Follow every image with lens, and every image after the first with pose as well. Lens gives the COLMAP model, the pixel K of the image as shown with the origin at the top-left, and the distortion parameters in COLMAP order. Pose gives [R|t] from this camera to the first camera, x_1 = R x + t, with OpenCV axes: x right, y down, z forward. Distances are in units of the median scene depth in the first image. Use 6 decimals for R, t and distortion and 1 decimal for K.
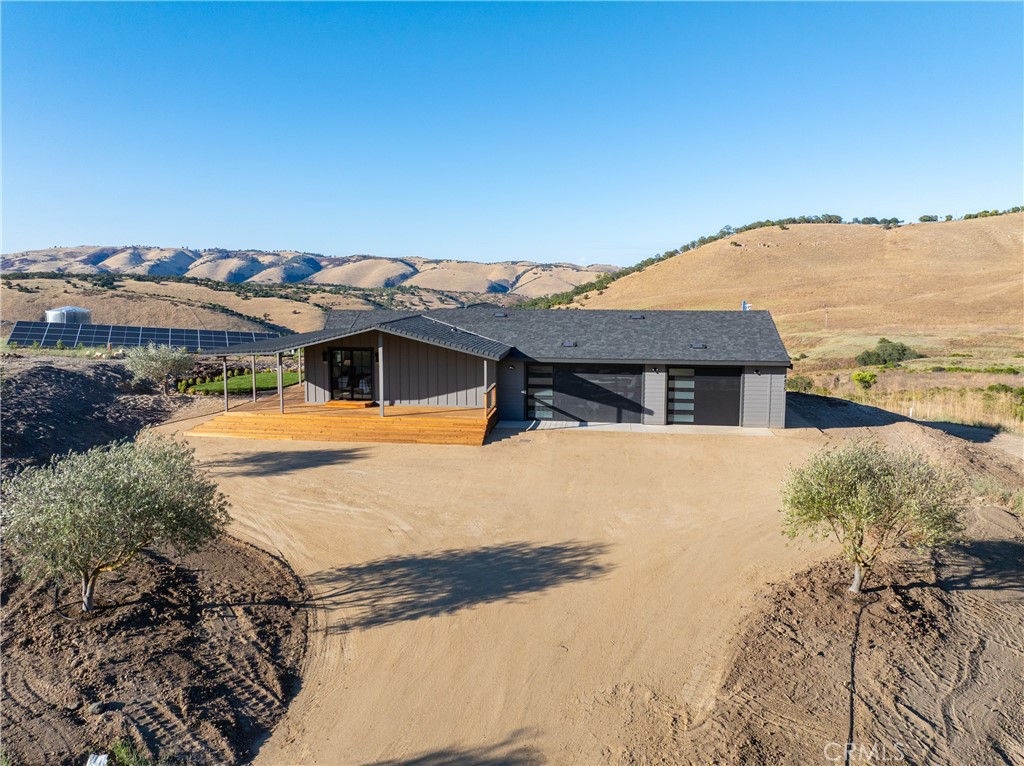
lens RADIAL K [[738.2, 0, 517.8], [0, 738.2, 362.5], [0, 0, 1]] dist [-0.038481, -0.004237]
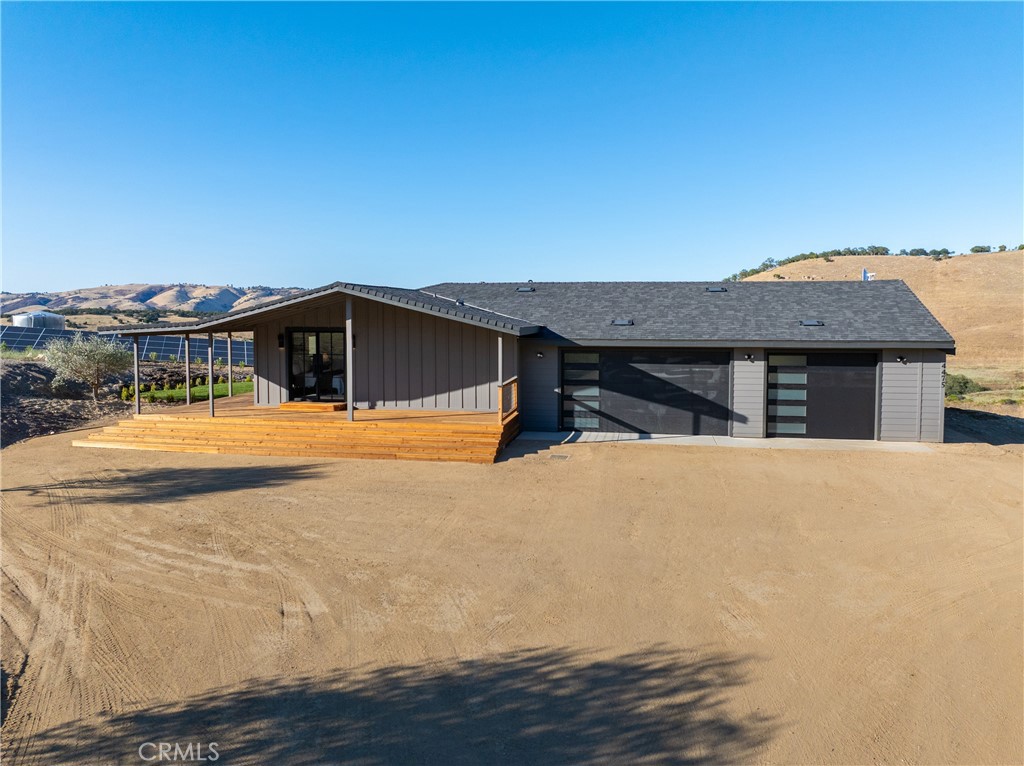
lens RADIAL K [[739.6, 0, 515.9], [0, 739.6, 357.9], [0, 0, 1]] dist [-0.042294, 0.002509]
pose [[0.998572, 0.000502, -0.053420, 0.000315], [-0.003494, 0.998428, -0.055932, 0.002646], [0.053308, 0.056039, 0.997004, 0.016084]]
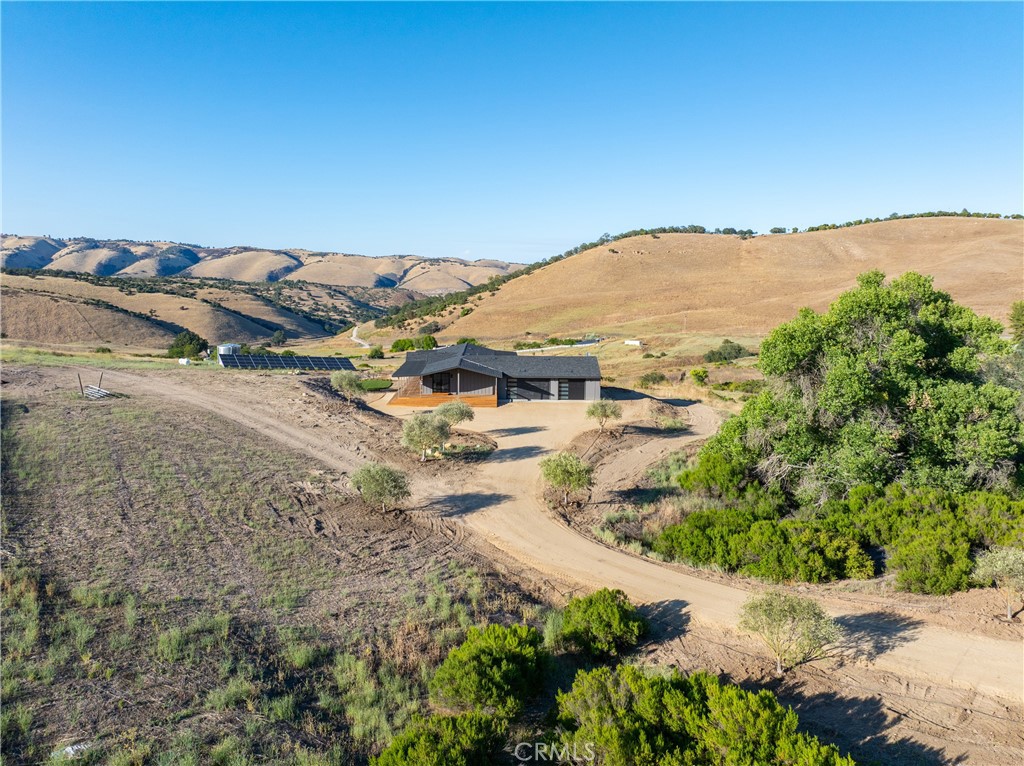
lens RADIAL K [[738.2, 0, 517.8], [0, 738.2, 362.5], [0, 0, 1]] dist [-0.038481, -0.004237]
pose [[0.988281, -0.007458, 0.152463, -0.019603], [0.006078, 0.999936, 0.009517, -0.004369], [-0.152524, -0.008478, 0.988263, -0.090604]]
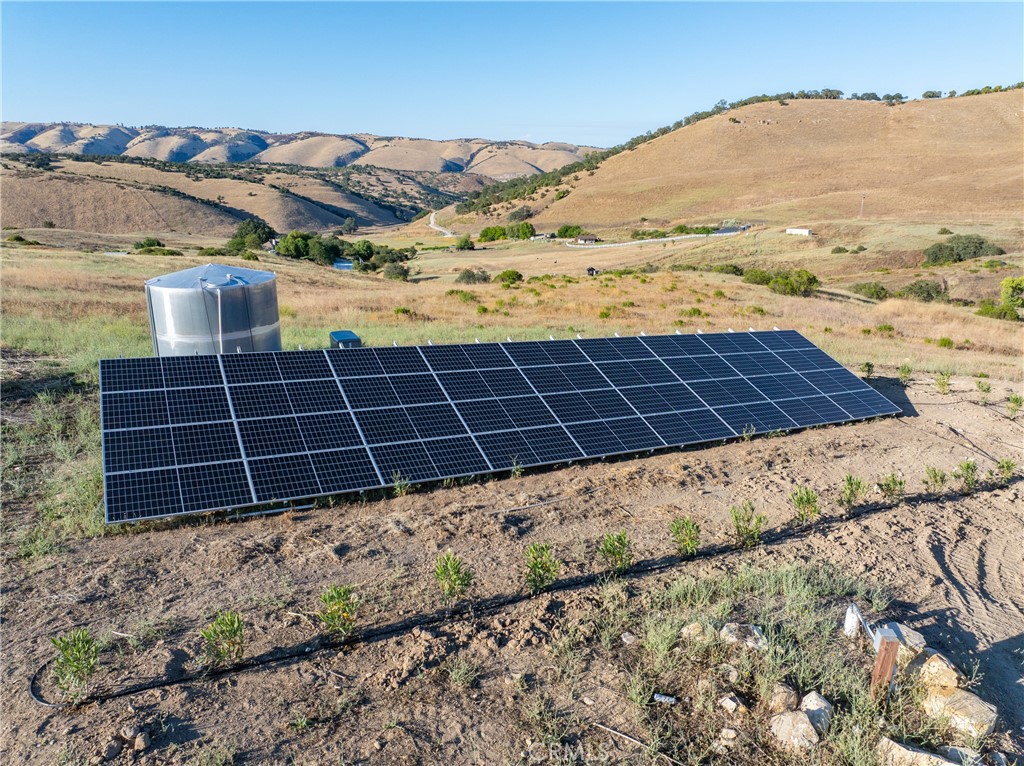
lens RADIAL K [[716.4, 0, 514.9], [0, 716.4, 381.9], [0, 0, 1]] dist [-0.039893, 0.012614]
pose [[0.997946, -0.017904, 0.061515, -0.051267], [0.005829, 0.981548, 0.191128, -0.008807], [-0.063802, -0.190377, 0.979636, 0.068126]]
